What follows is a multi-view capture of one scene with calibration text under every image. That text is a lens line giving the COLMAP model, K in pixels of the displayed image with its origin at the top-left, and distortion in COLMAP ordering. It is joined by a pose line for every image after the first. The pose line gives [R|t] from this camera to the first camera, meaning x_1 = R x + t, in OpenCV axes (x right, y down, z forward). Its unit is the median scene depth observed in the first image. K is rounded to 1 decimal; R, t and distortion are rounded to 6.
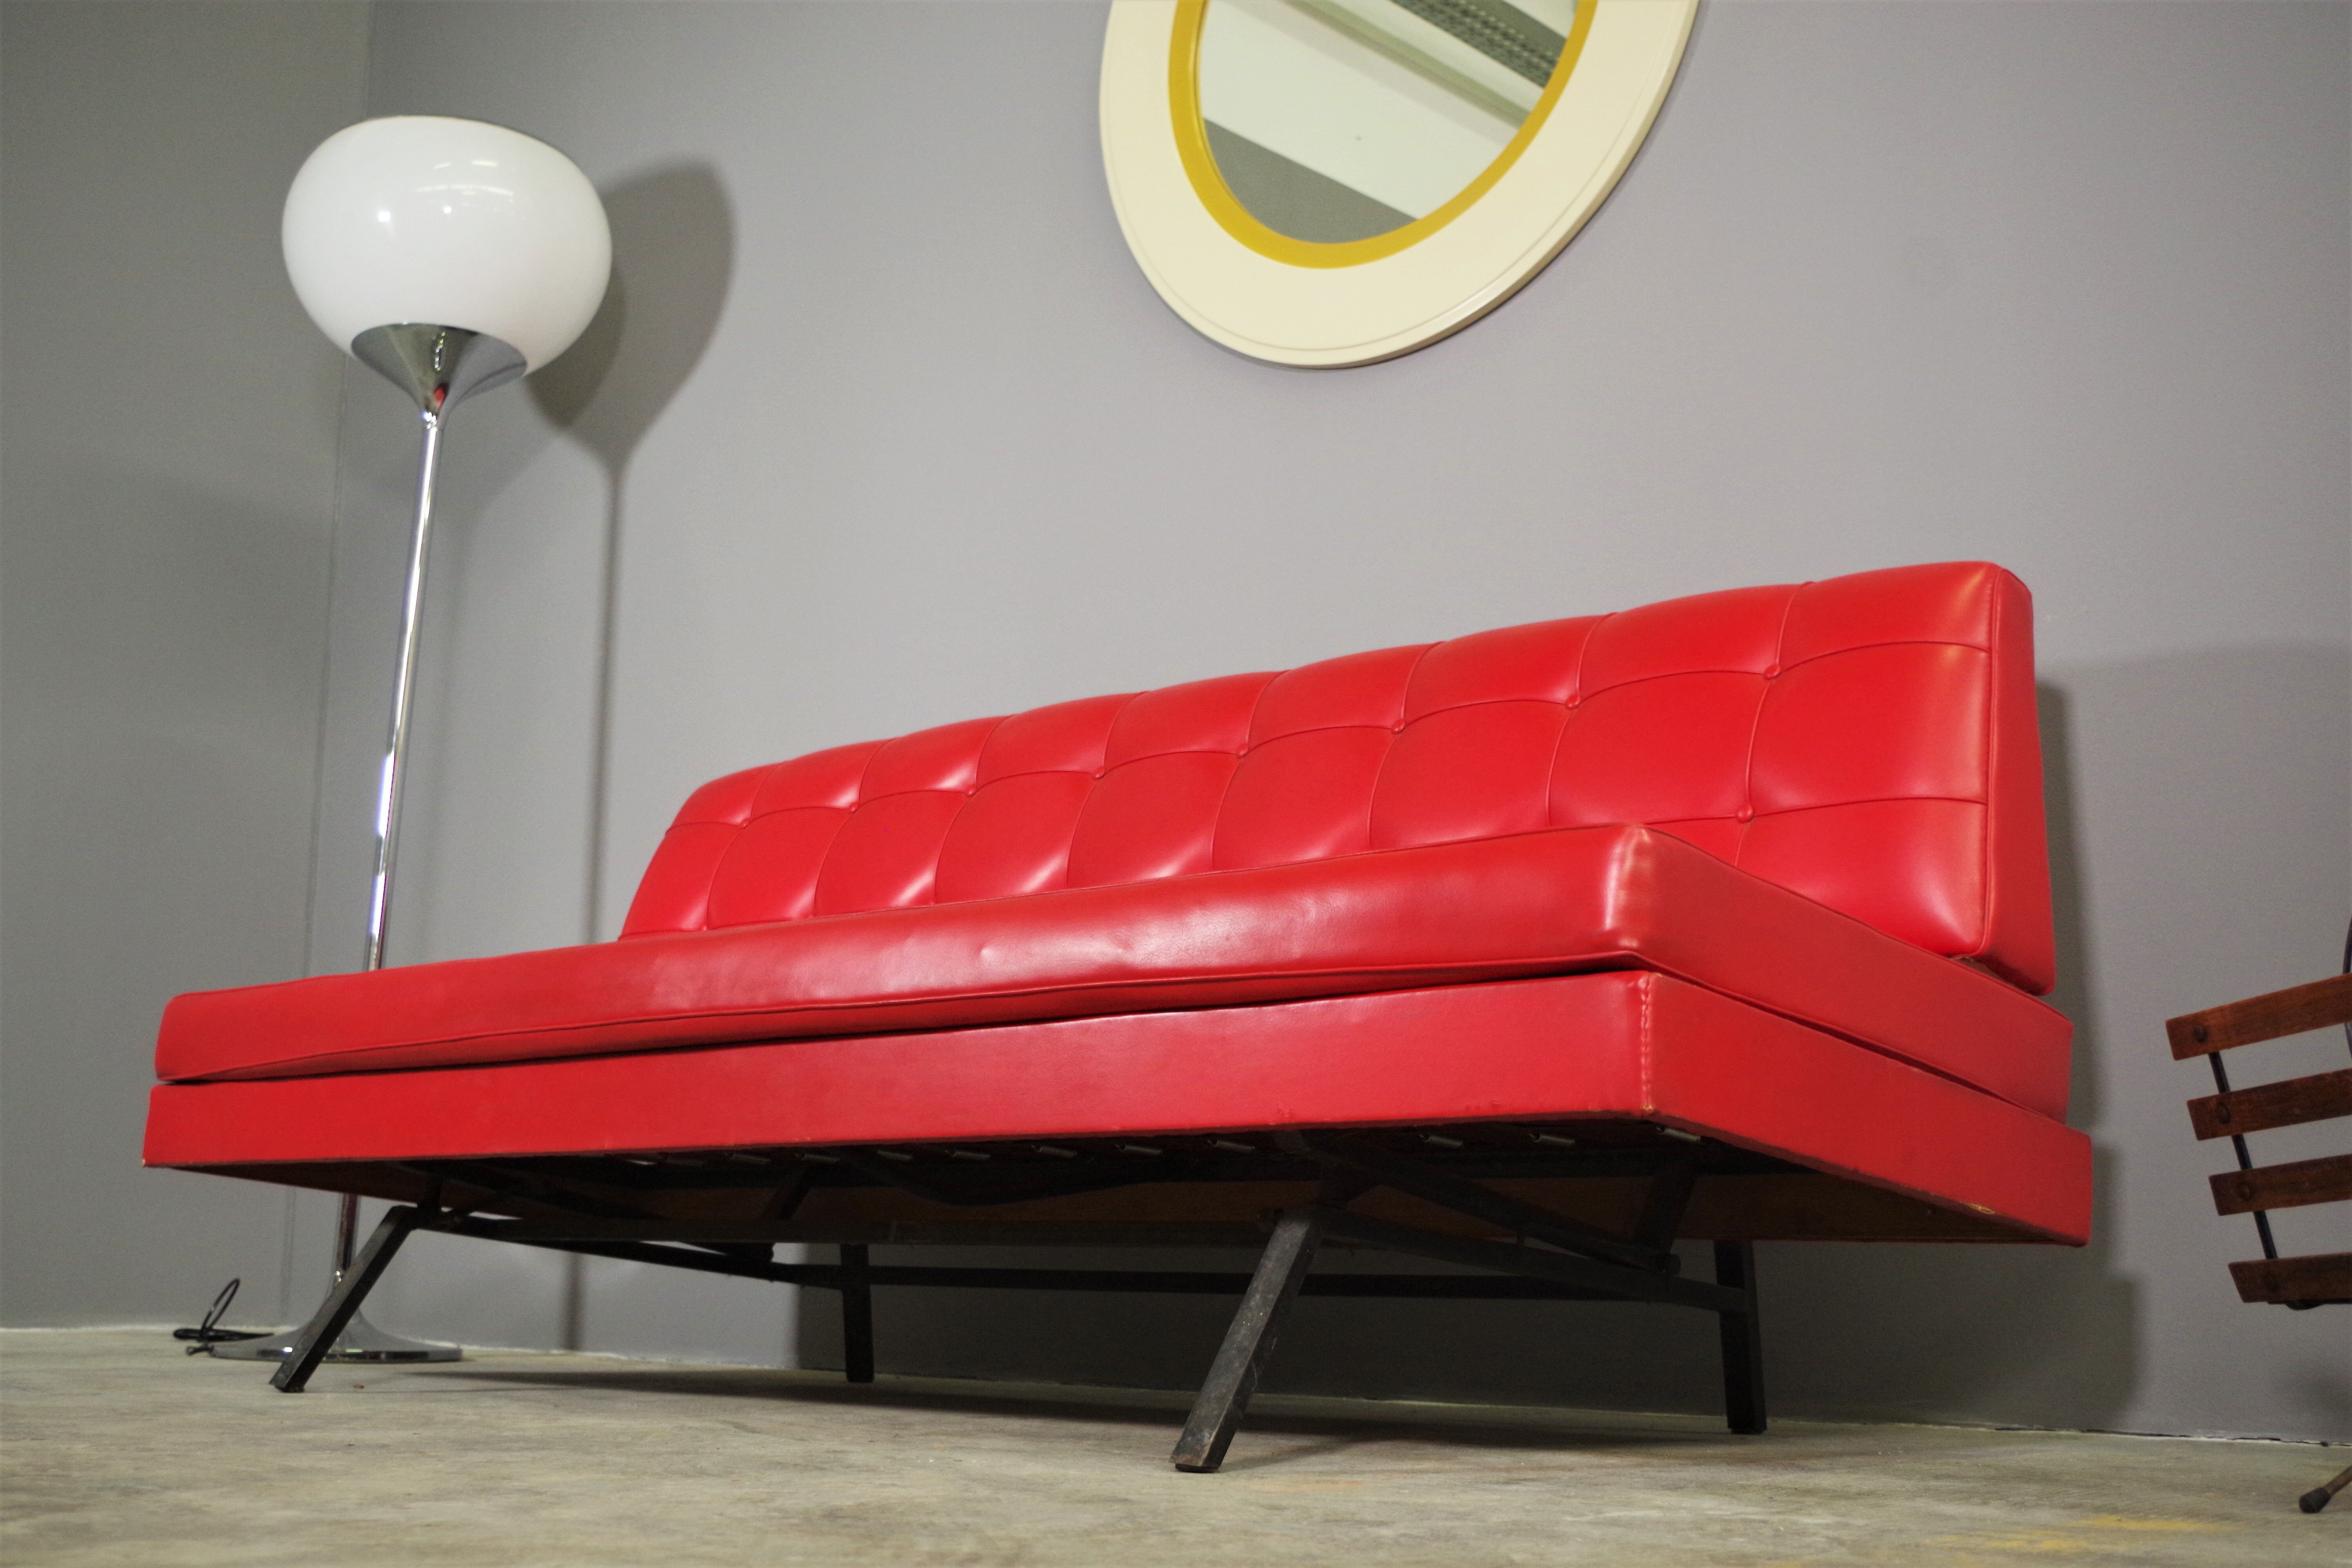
lens RADIAL K [[2672.2, 0, 1176.0], [0, 2672.2, 784.0], [0, 0, 1]] dist [-0.021696, 0.127969]
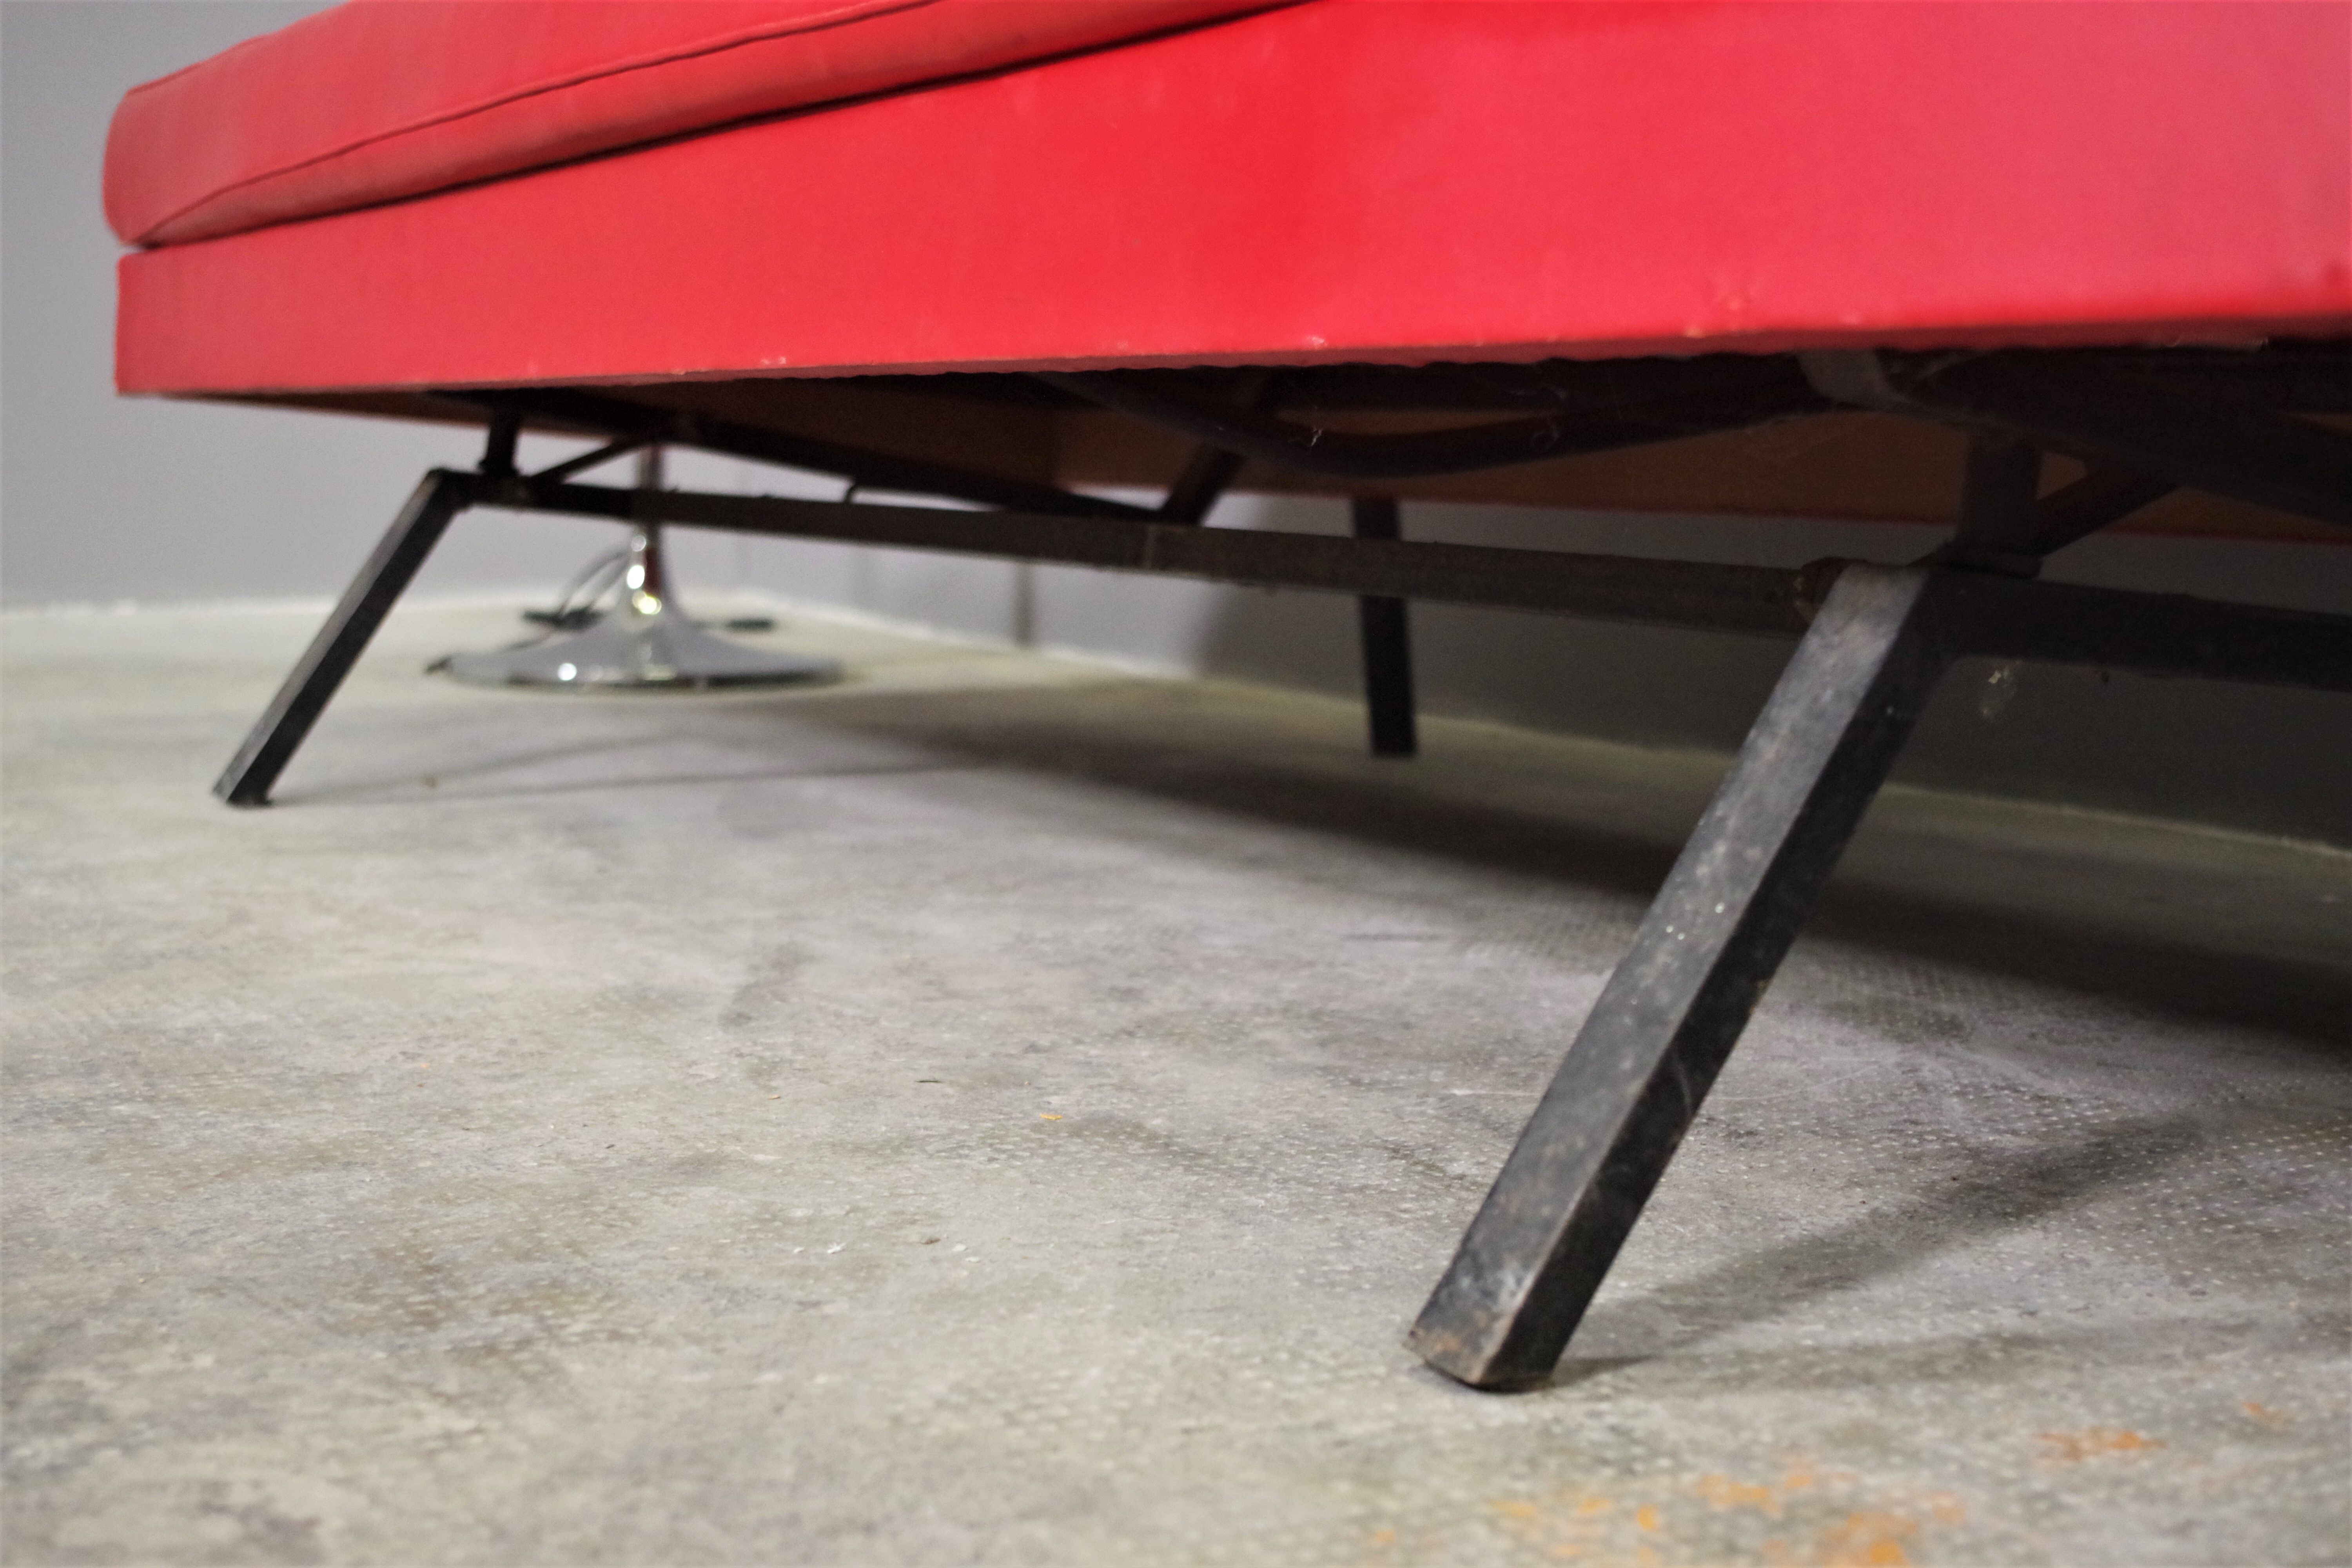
lens RADIAL K [[3213.4, 0, 1176.0], [0, 3213.4, 784.0], [0, 0, 1]] dist [0.018889, 0.031341]
pose [[0.946866, 0.034513, -0.319772, 0.079033], [0.055980, 0.961366, 0.269521, 0.062565], [0.316720, -0.273101, 0.908353, 0.526606]]
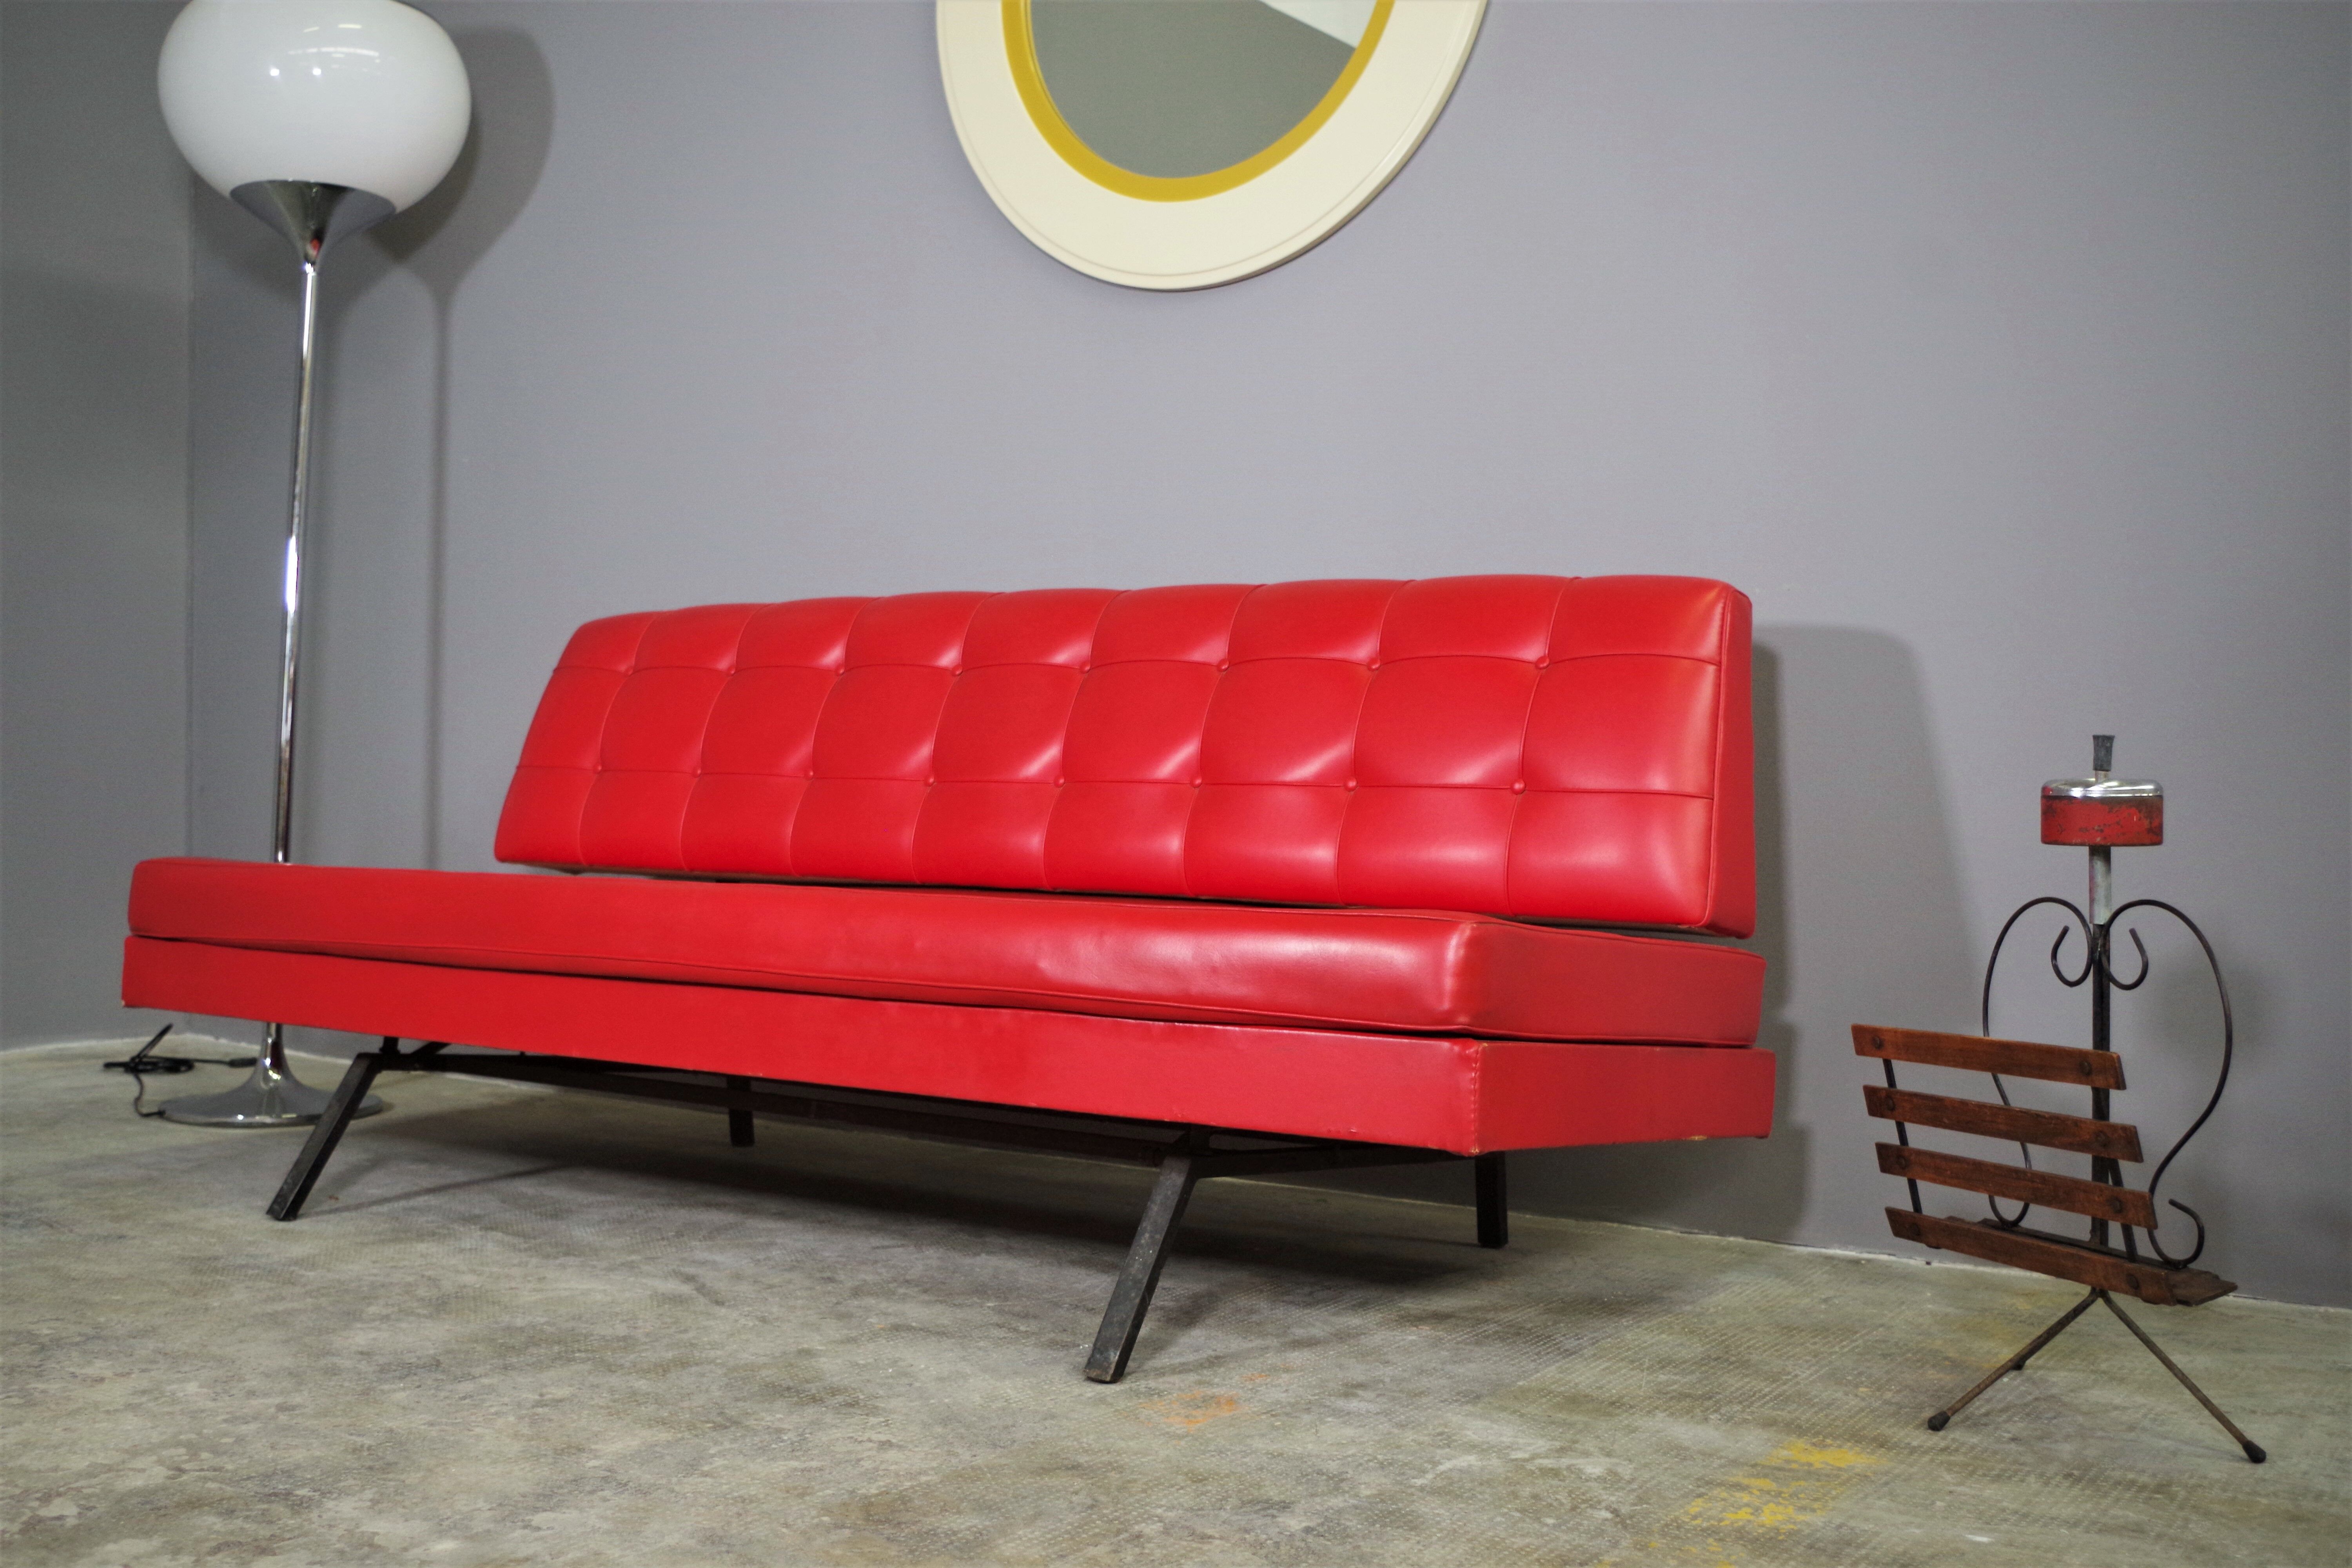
lens RADIAL K [[2405.5, 0, 1176.0], [0, 2405.5, 784.0], [0, 0, 1]] dist [0.007673, 0.051195]
pose [[0.992782, -0.002481, 0.119910, -0.078277], [-0.019331, 0.983403, 0.180401, -0.191192], [-0.118367, -0.181417, 0.976257, -0.067000]]
